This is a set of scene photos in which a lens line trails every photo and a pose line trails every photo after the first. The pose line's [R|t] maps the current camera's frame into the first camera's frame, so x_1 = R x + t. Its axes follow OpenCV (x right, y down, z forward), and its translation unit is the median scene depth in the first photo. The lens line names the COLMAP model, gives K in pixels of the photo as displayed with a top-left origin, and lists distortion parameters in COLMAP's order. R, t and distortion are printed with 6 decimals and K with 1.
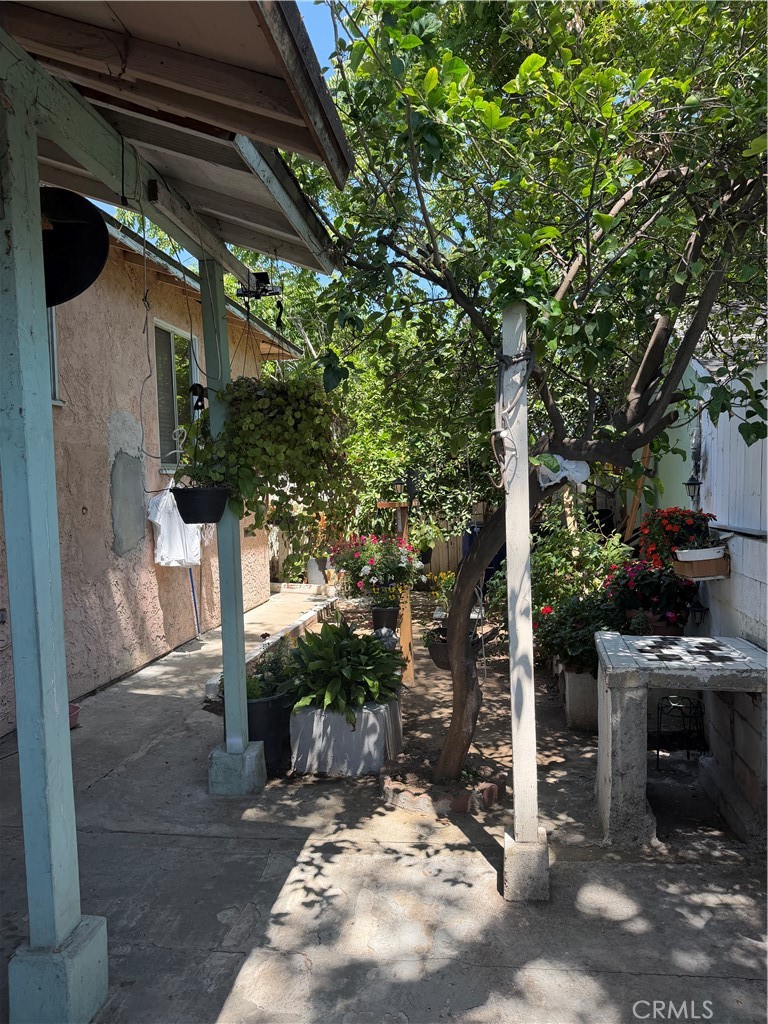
lens RADIAL K [[714.0, 0, 384.7], [0, 714.0, 513.9], [0, 0, 1]] dist [0.008449, -0.029777]
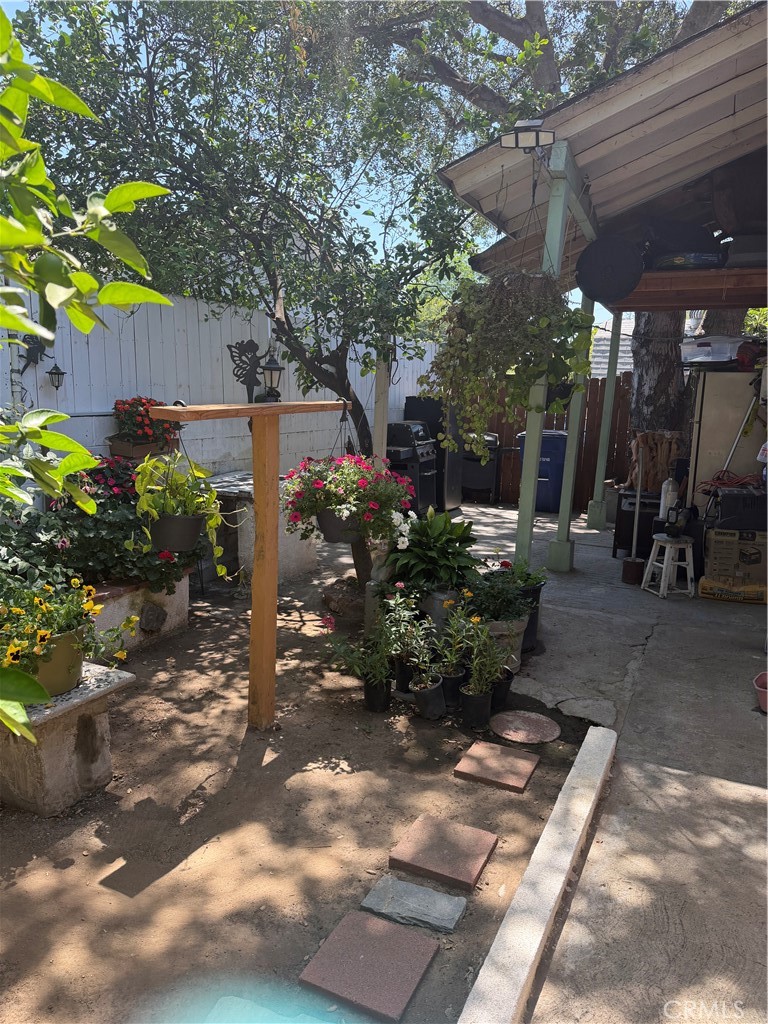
lens RADIAL K [[714.0, 0, 383.7], [0, 714.0, 514.9], [0, 0, 1]] dist [0.008449, -0.029777]
pose [[-0.958334, -0.057939, 0.279714, -0.243265], [0.003012, 0.977110, 0.212715, -0.055176], [-0.285635, 0.204694, -0.936223, 1.685389]]
